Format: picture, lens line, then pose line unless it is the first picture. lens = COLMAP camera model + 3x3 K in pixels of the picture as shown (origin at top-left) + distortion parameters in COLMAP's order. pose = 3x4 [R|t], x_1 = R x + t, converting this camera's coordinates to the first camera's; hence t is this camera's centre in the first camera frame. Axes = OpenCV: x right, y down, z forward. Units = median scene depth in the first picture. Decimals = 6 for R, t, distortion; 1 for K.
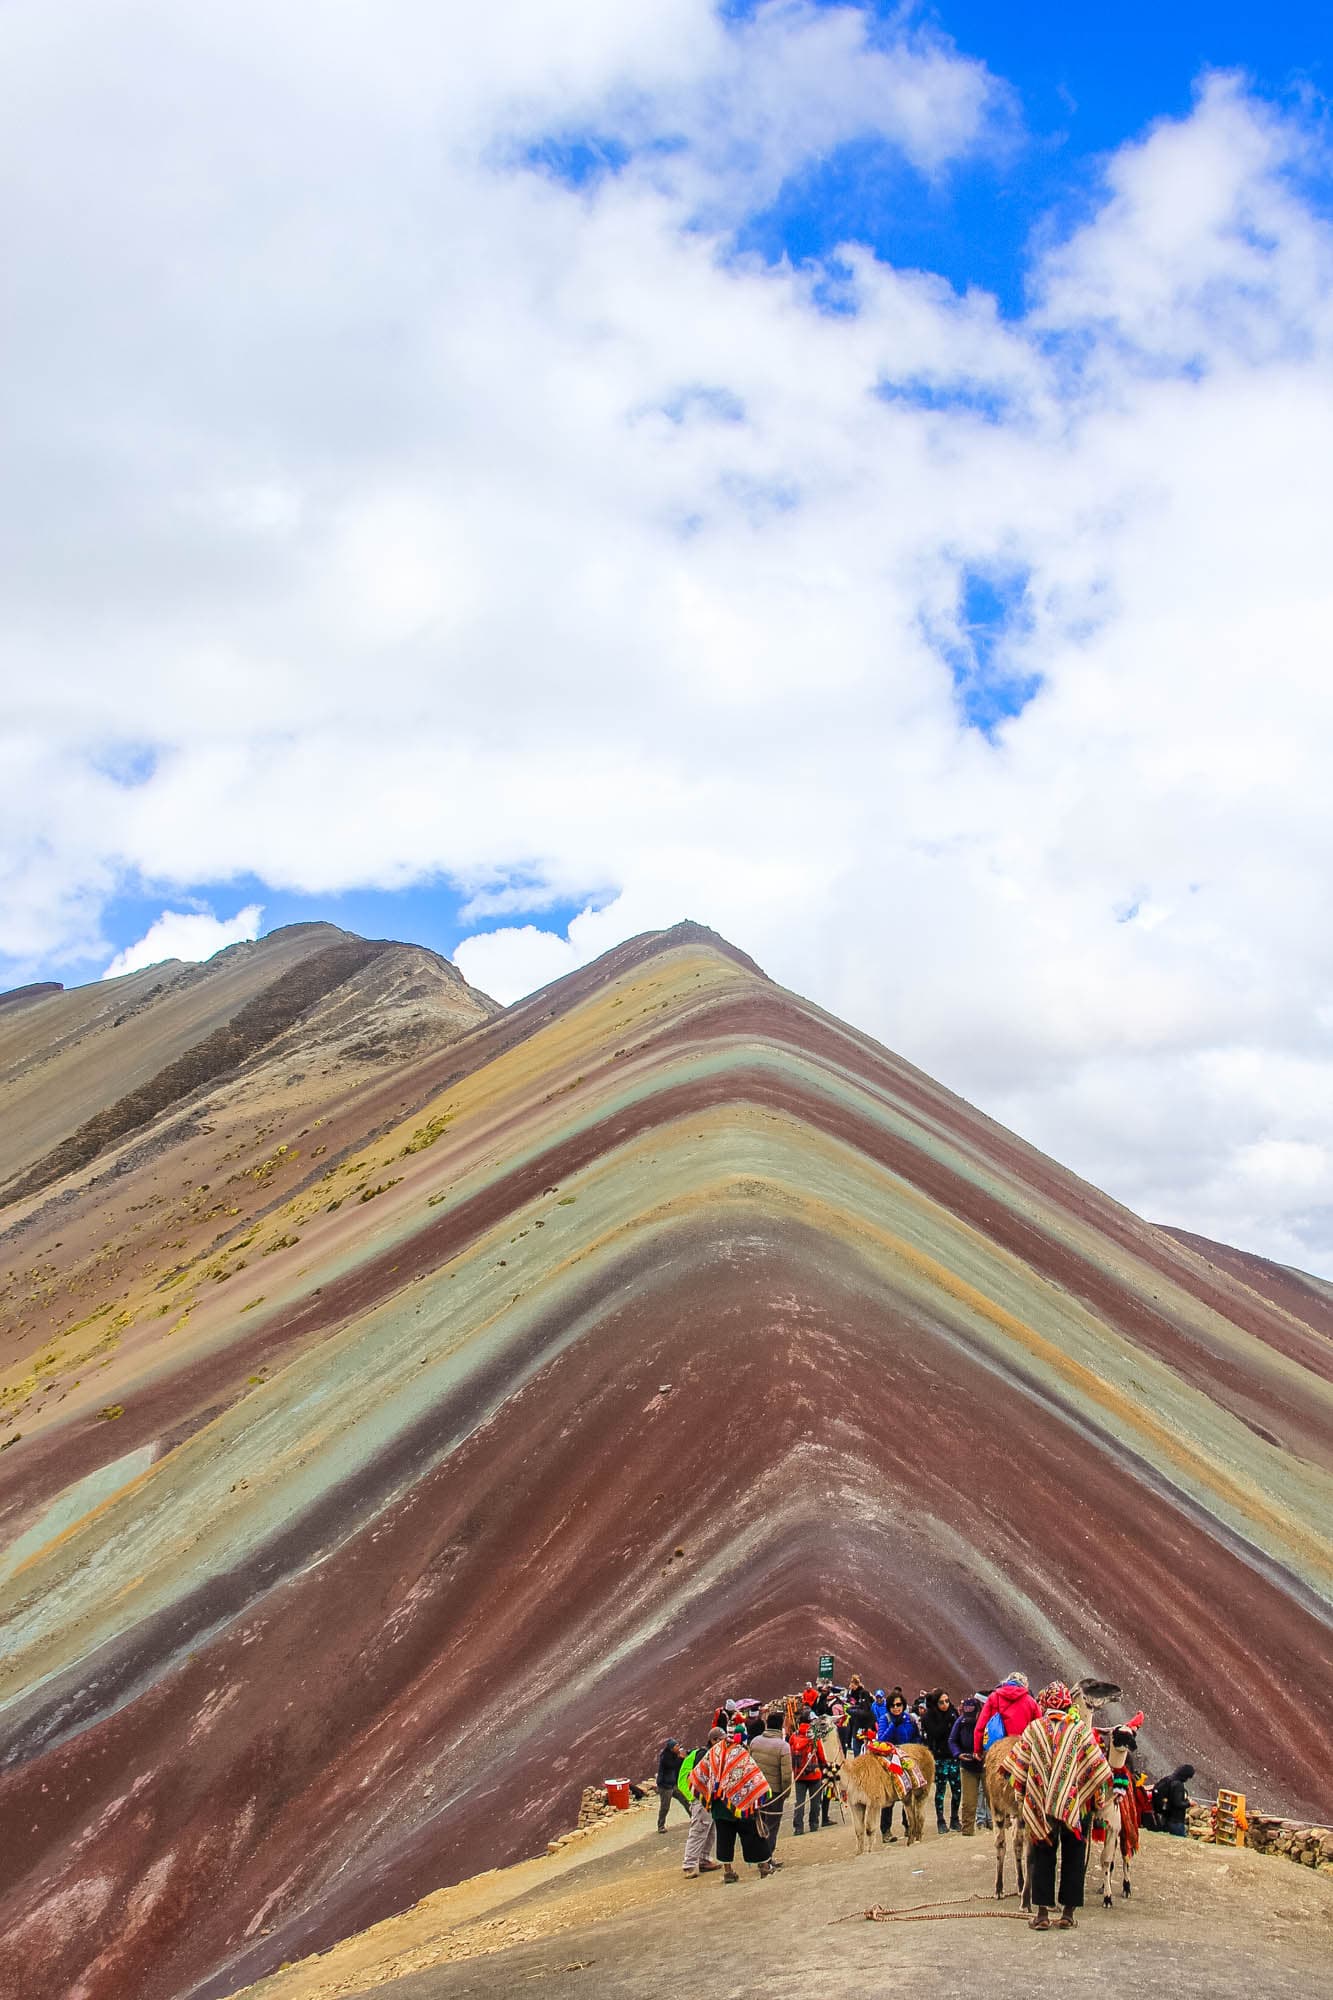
lens RADIAL K [[2043.1, 0, 717.7], [0, 2043.1, 1138.3], [0, 0, 1]] dist [-0.148569, 0.299446]
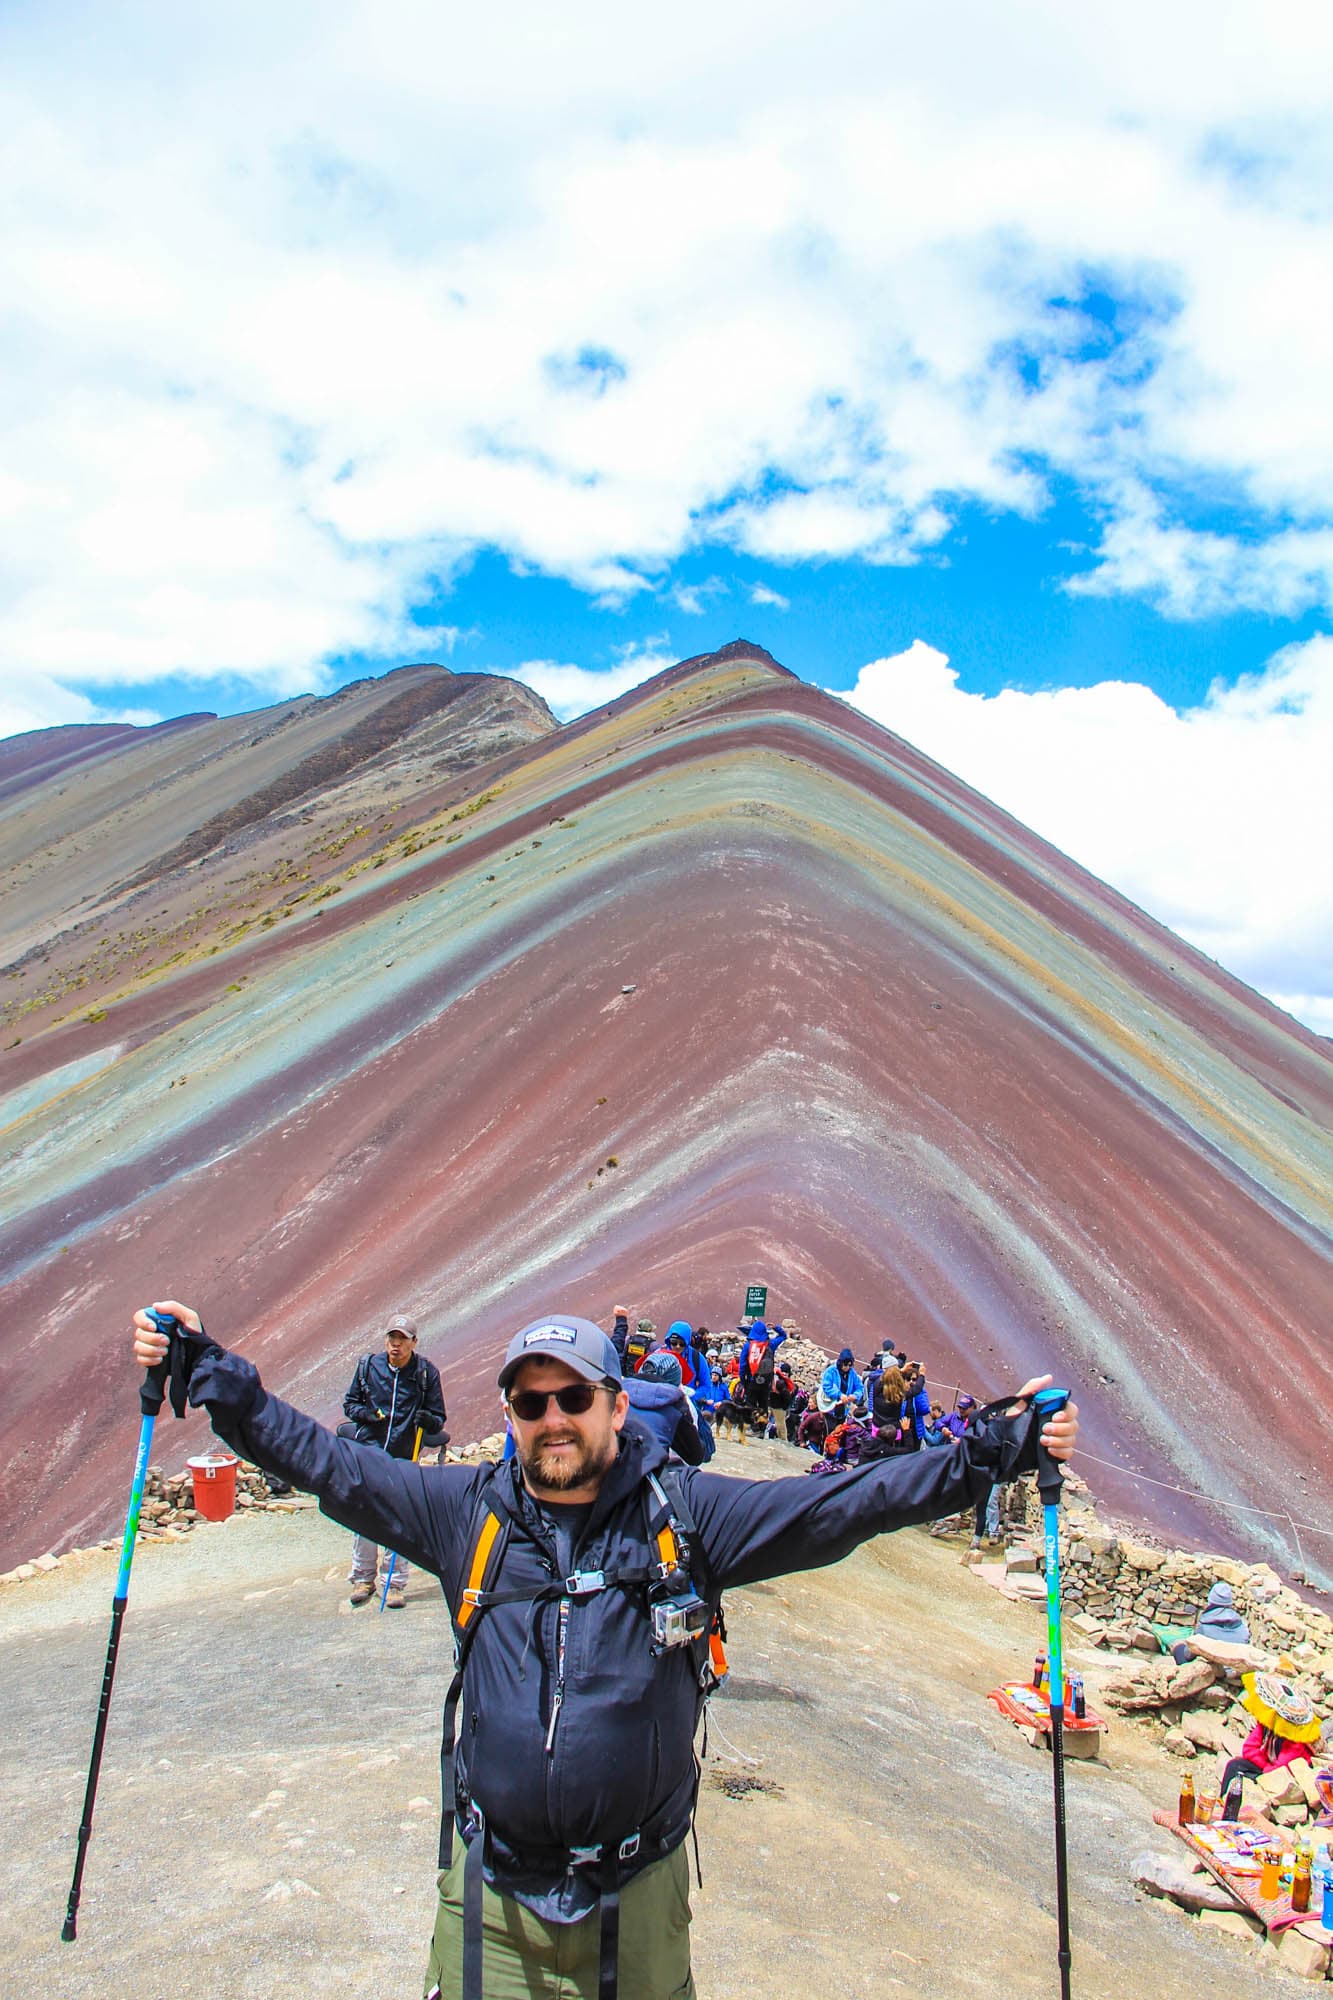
lens RADIAL K [[1687.3, 0, 669.6], [0, 1687.3, 1072.3], [0, 0, 1]] dist [-0.195455, 0.174521]
pose [[0.996579, 0.058734, -0.058146, 0.035523], [-0.052146, 0.992675, 0.108980, 0.076996], [0.064121, -0.105575, 0.992342, 0.272415]]
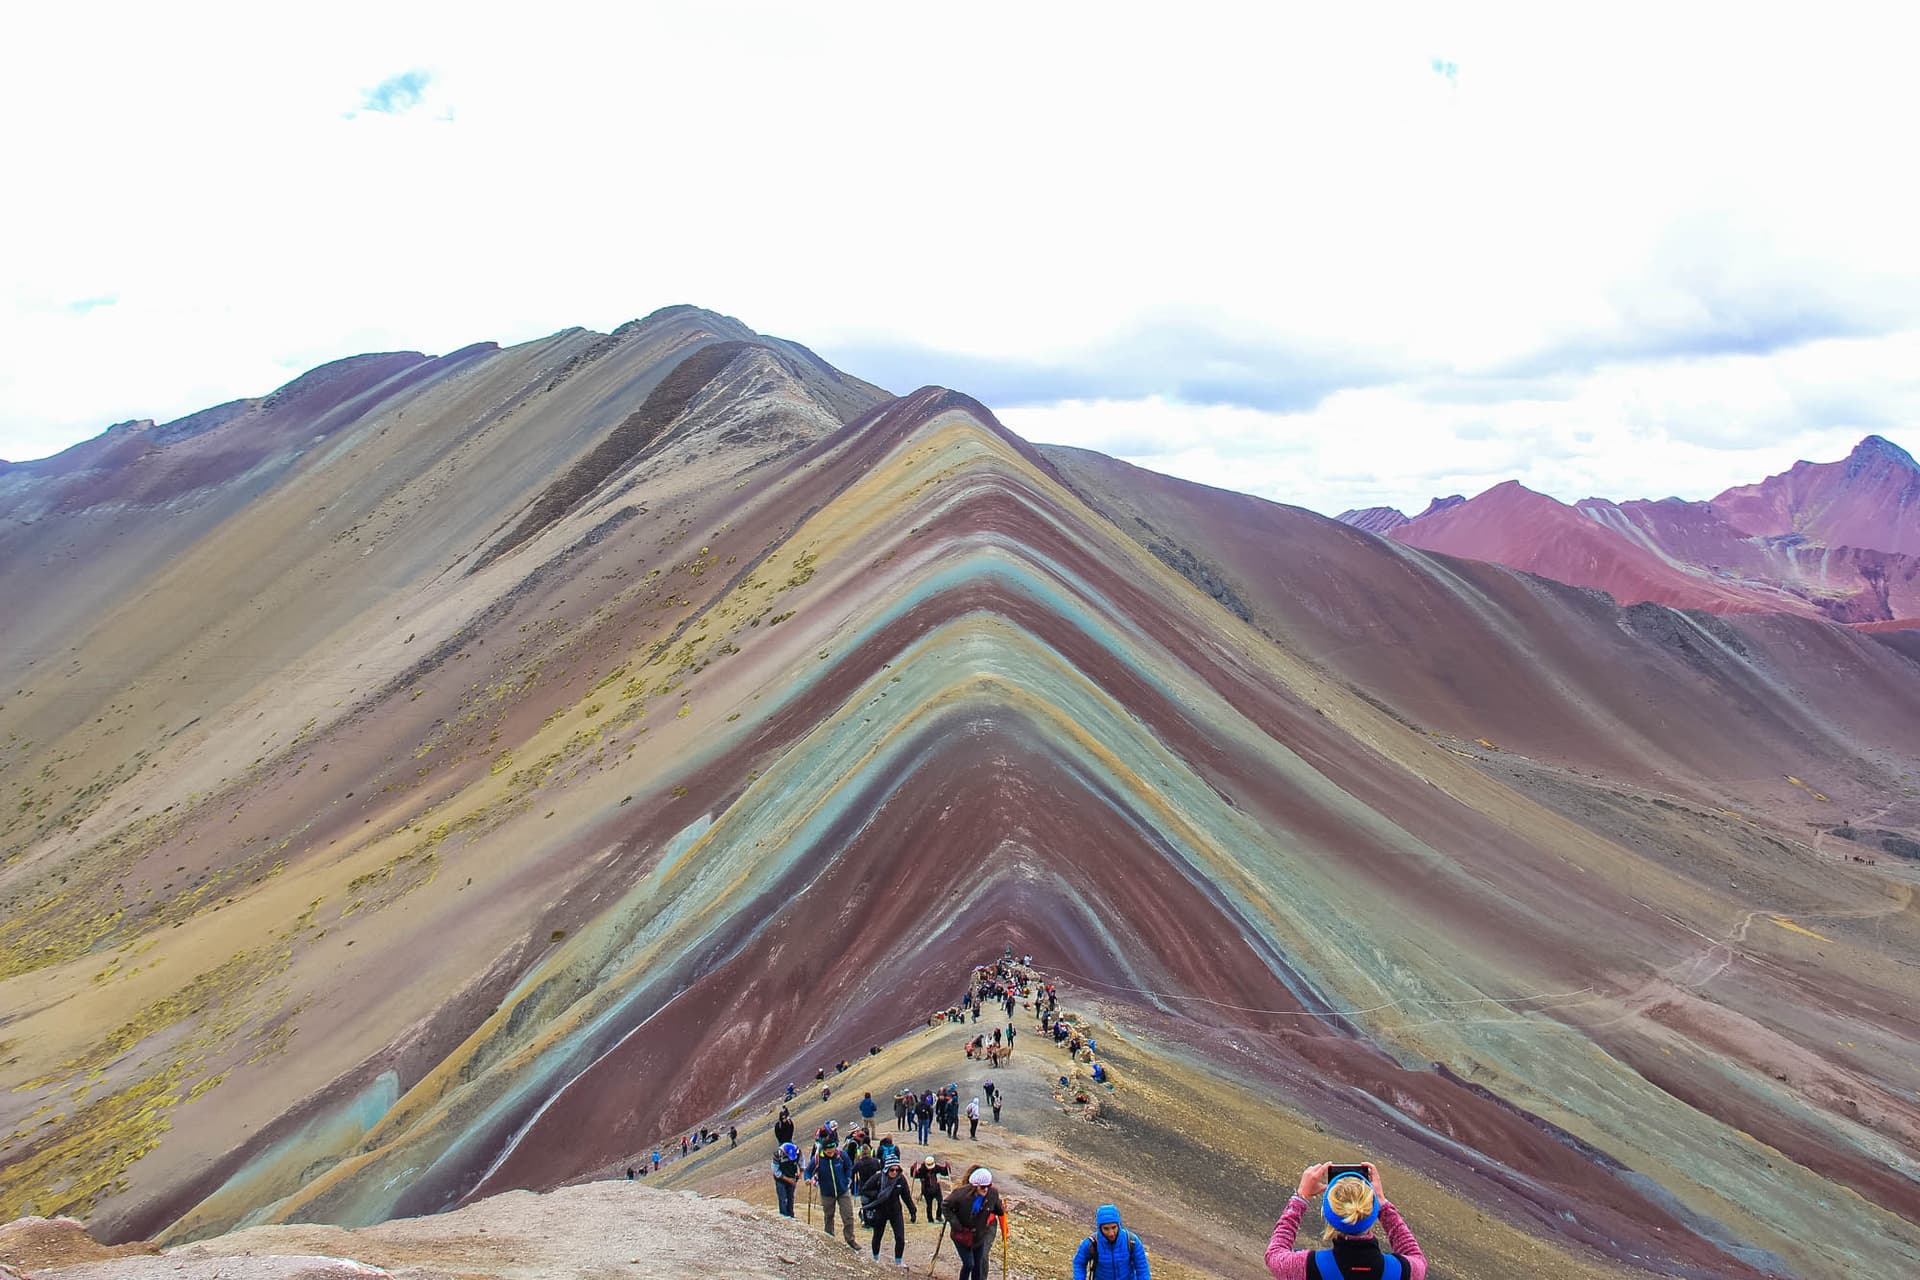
lens RADIAL K [[1658.3, 0, 988.0], [0, 1658.3, 643.2], [0, 0, 1]] dist [-0.195666, 0.187281]
pose [[0.999741, -0.022726, 0.001135, 0.021661], [0.022182, 0.984504, 0.173952, -0.385939], [-0.005071, -0.173882, 0.984753, -0.821481]]
